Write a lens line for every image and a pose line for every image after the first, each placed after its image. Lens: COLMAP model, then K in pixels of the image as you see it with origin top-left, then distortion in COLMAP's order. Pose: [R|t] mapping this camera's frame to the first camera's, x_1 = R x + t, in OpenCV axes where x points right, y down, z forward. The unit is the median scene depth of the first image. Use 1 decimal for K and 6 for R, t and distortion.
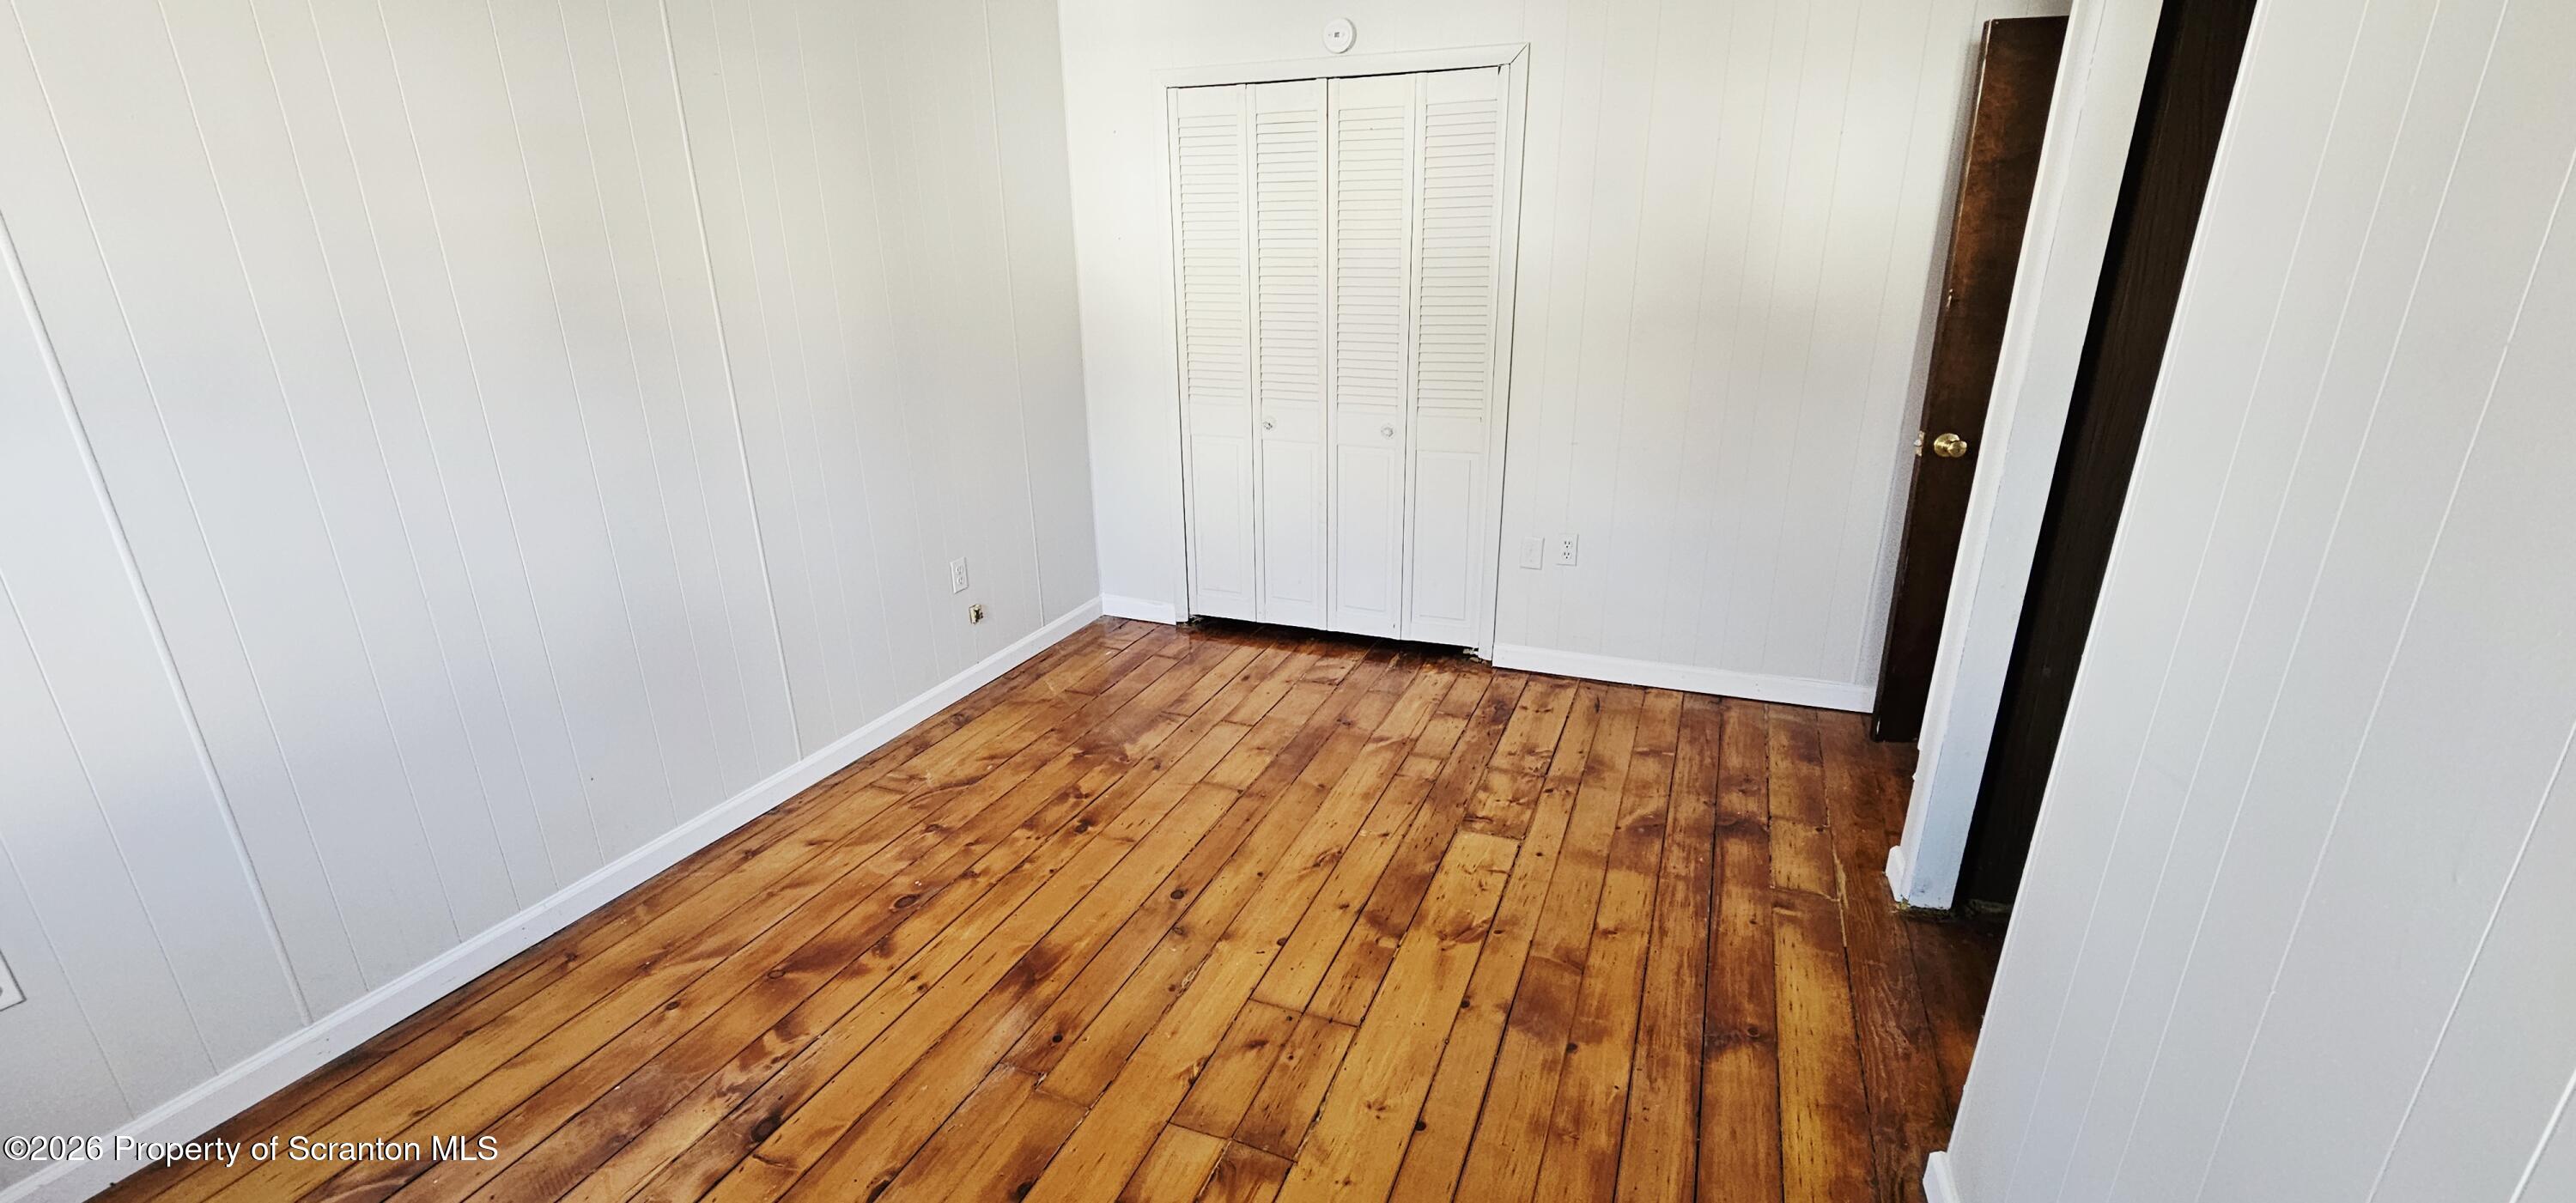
lens RADIAL K [[1043.6, 0, 1290.1], [0, 1043.6, 601.6], [0, 0, 1]] dist [-0.003450, 0.002043]
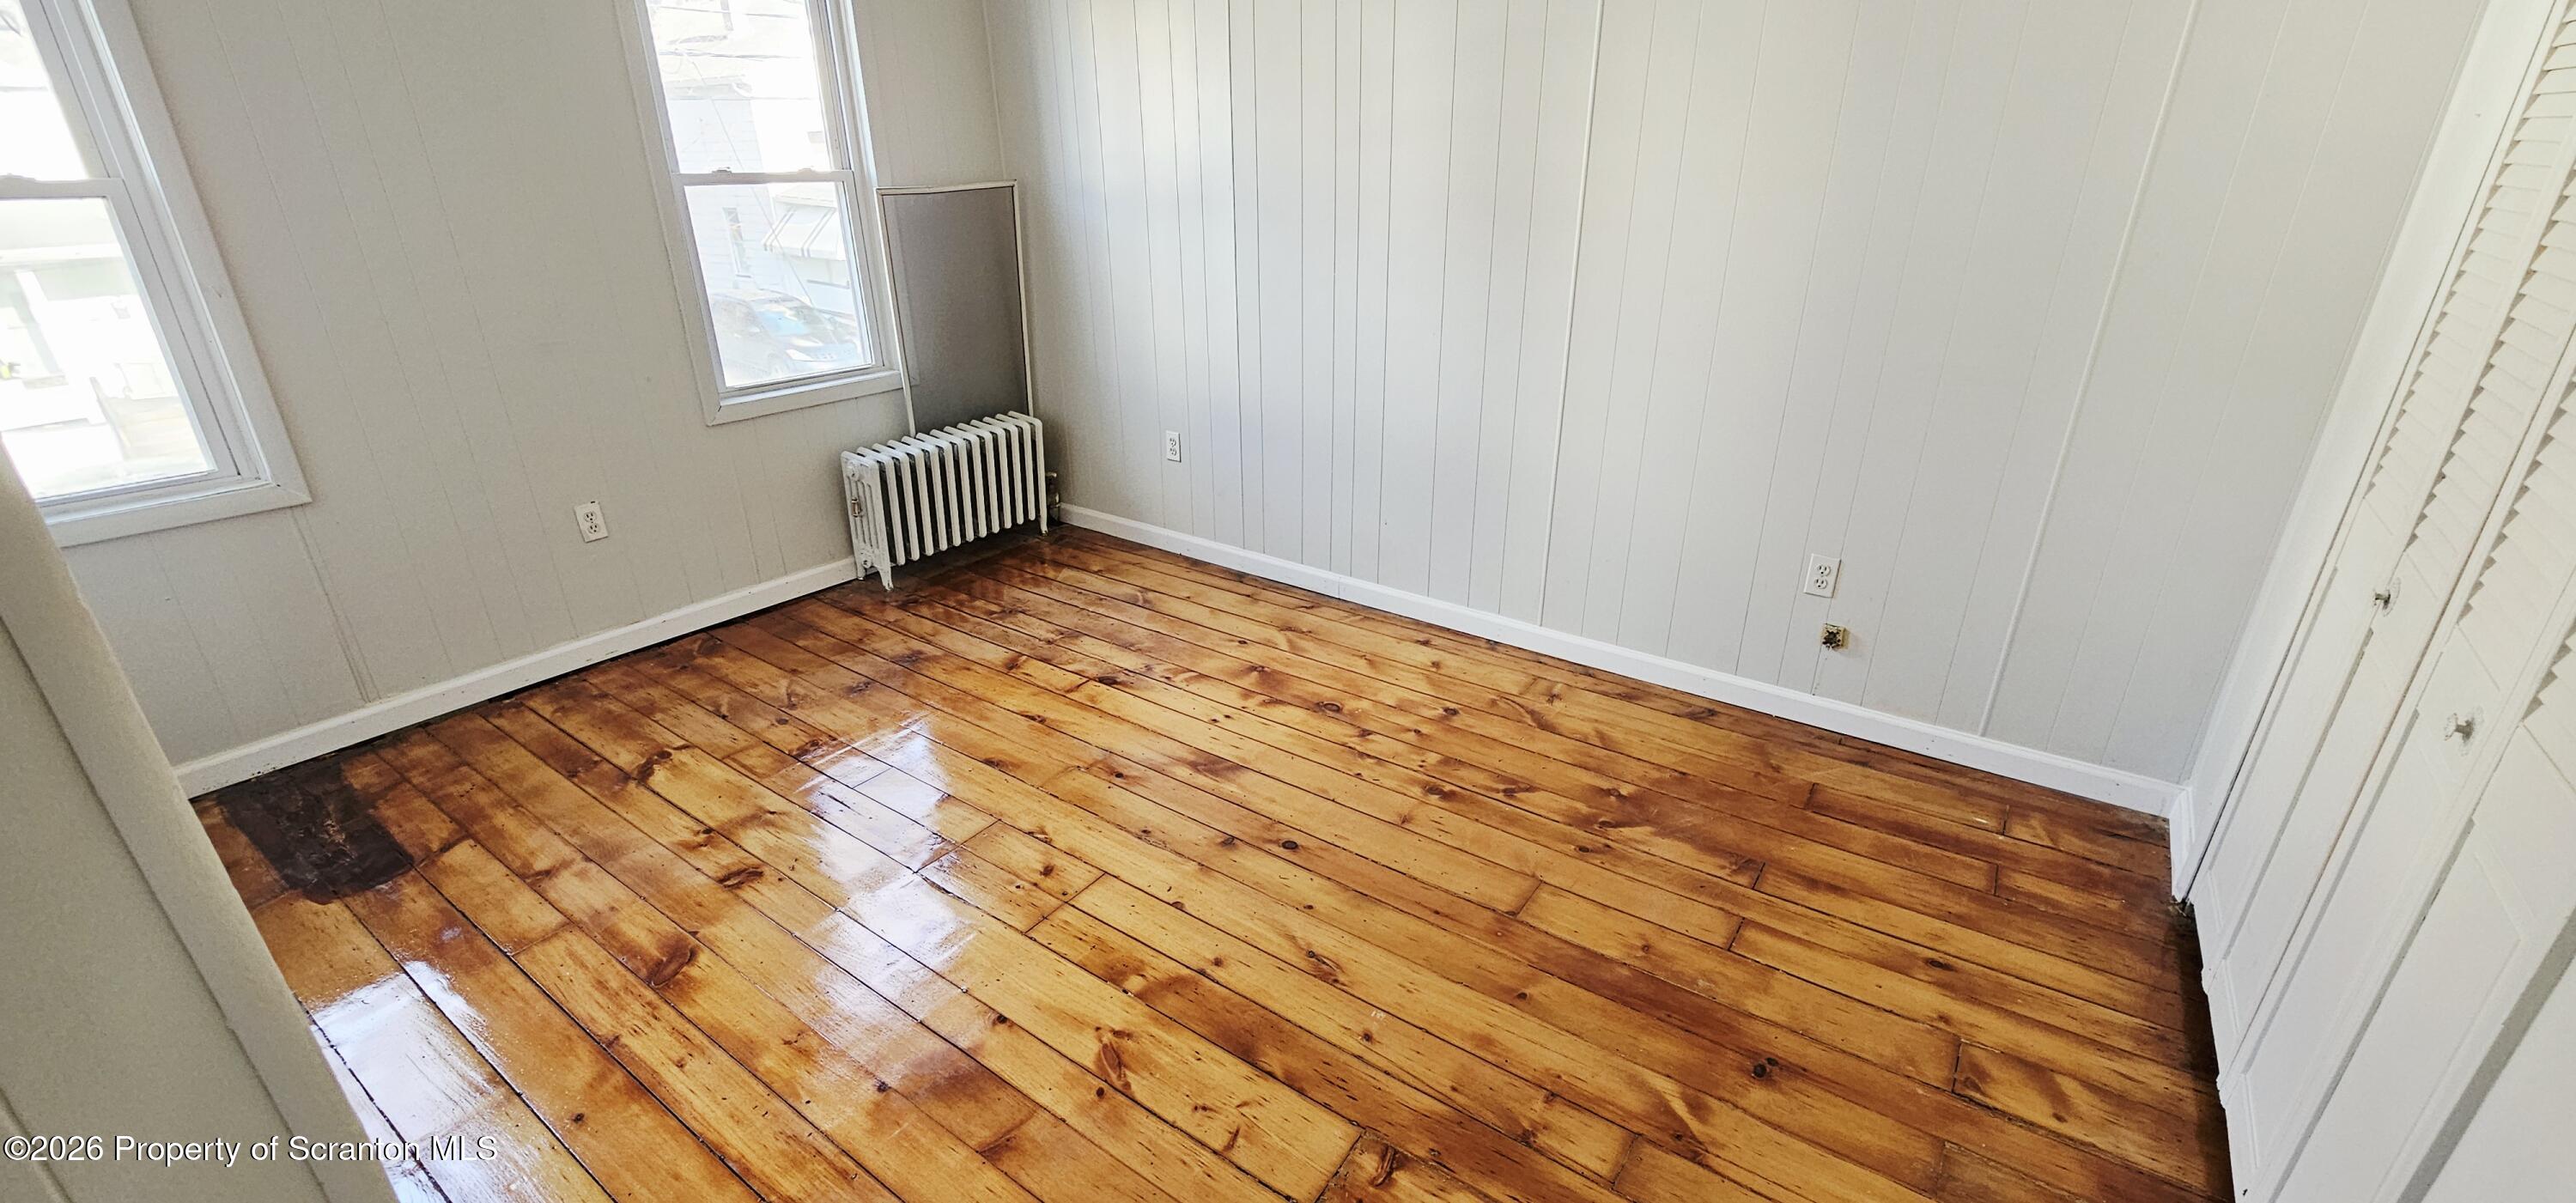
lens RADIAL K [[1043.6, 0, 1289.1], [0, 1043.6, 599.8], [0, 0, 1]] dist [-0.003450, 0.002043]
pose [[-0.213940, 0.403366, -0.889677, 0.626328], [-0.306912, 0.836888, 0.453236, -0.326753], [0.927380, 0.370018, -0.055246, 0.931974]]
